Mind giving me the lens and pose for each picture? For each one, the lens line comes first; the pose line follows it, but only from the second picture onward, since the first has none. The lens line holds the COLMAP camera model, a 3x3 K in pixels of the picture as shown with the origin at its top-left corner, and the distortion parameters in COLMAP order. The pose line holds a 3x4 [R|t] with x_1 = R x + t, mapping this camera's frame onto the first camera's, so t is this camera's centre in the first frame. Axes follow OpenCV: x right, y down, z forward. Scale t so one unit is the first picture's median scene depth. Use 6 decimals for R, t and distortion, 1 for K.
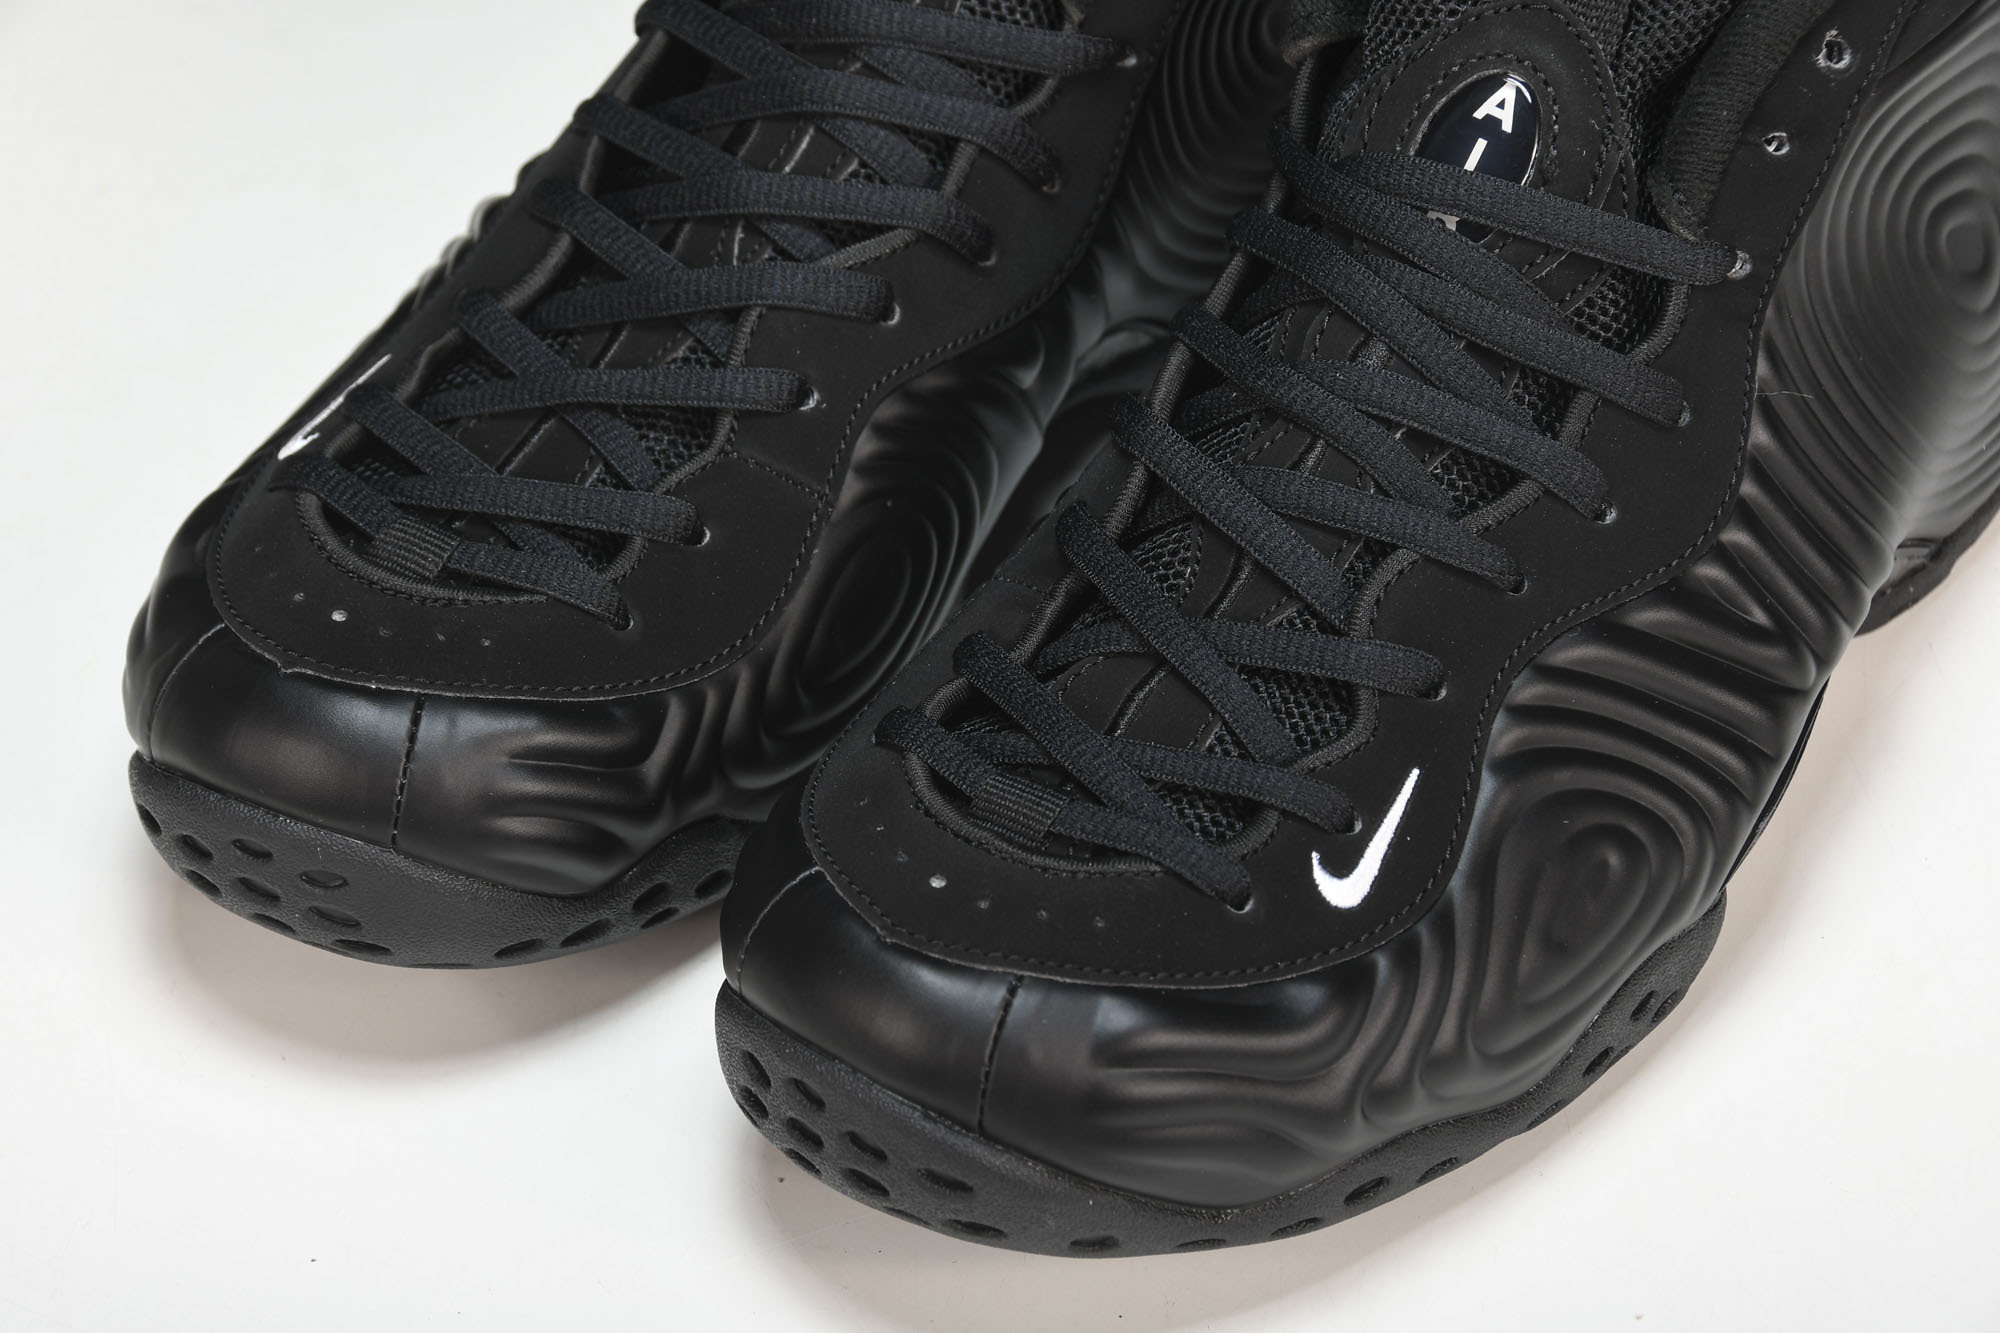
lens RADIAL K [[4605.8, 0, 1000.0], [0, 4605.8, 666.5], [0, 0, 1]] dist [0.279440, 0.463999]
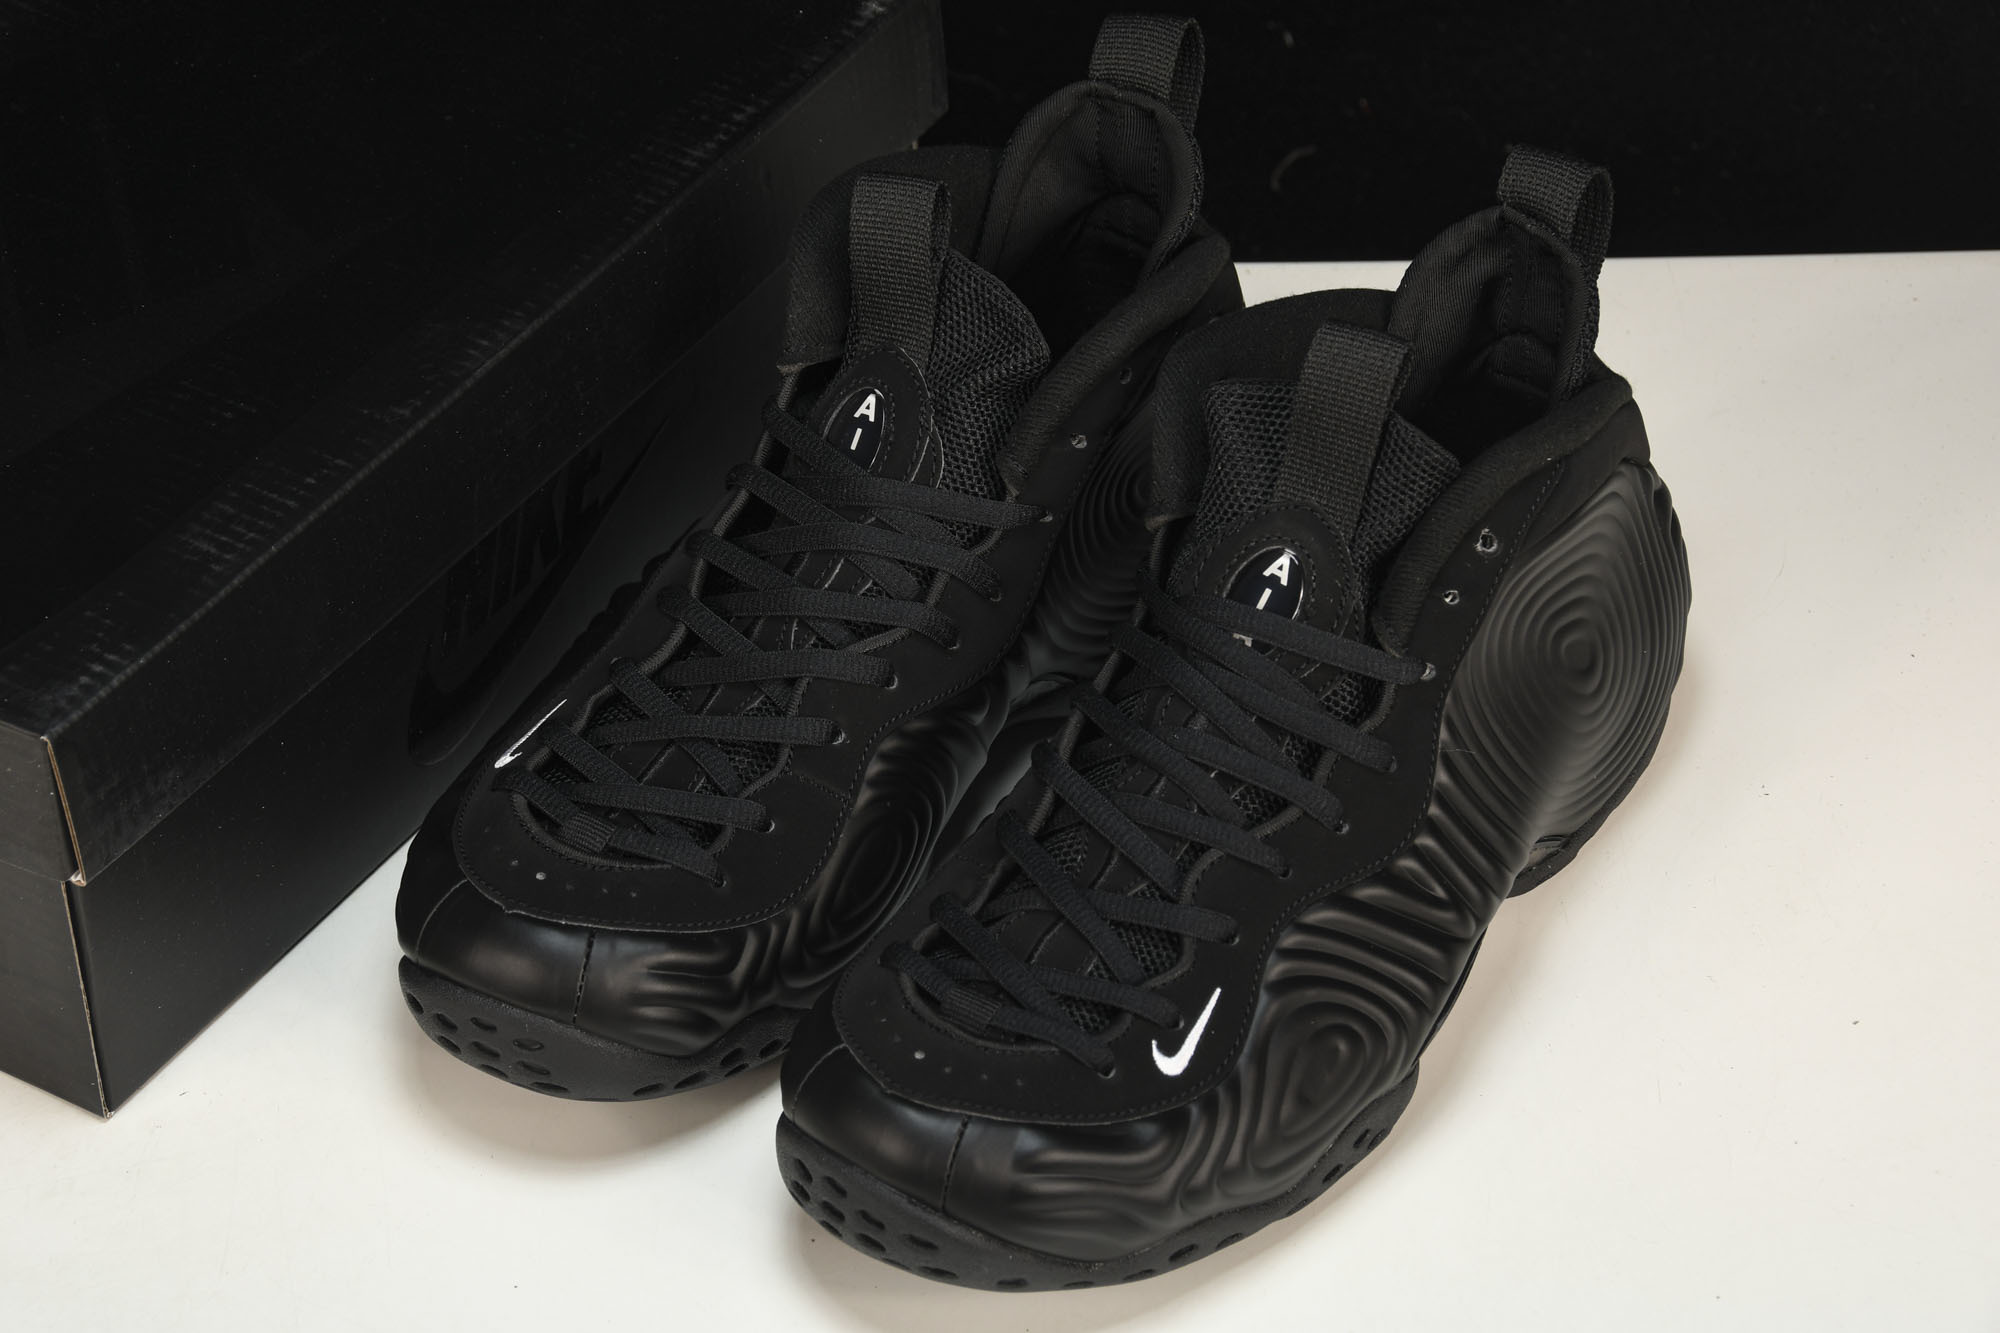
lens RADIAL K [[5113.8, 0, 1000.0], [0, 5113.8, 666.5], [0, 0, 1]] dist [0.589637, -6.832350]
pose [[0.999631, 0.019035, 0.019355, -0.021424], [-0.018953, 0.999810, -0.004447, -0.077299], [-0.019436, 0.004079, 0.999803, -0.750333]]
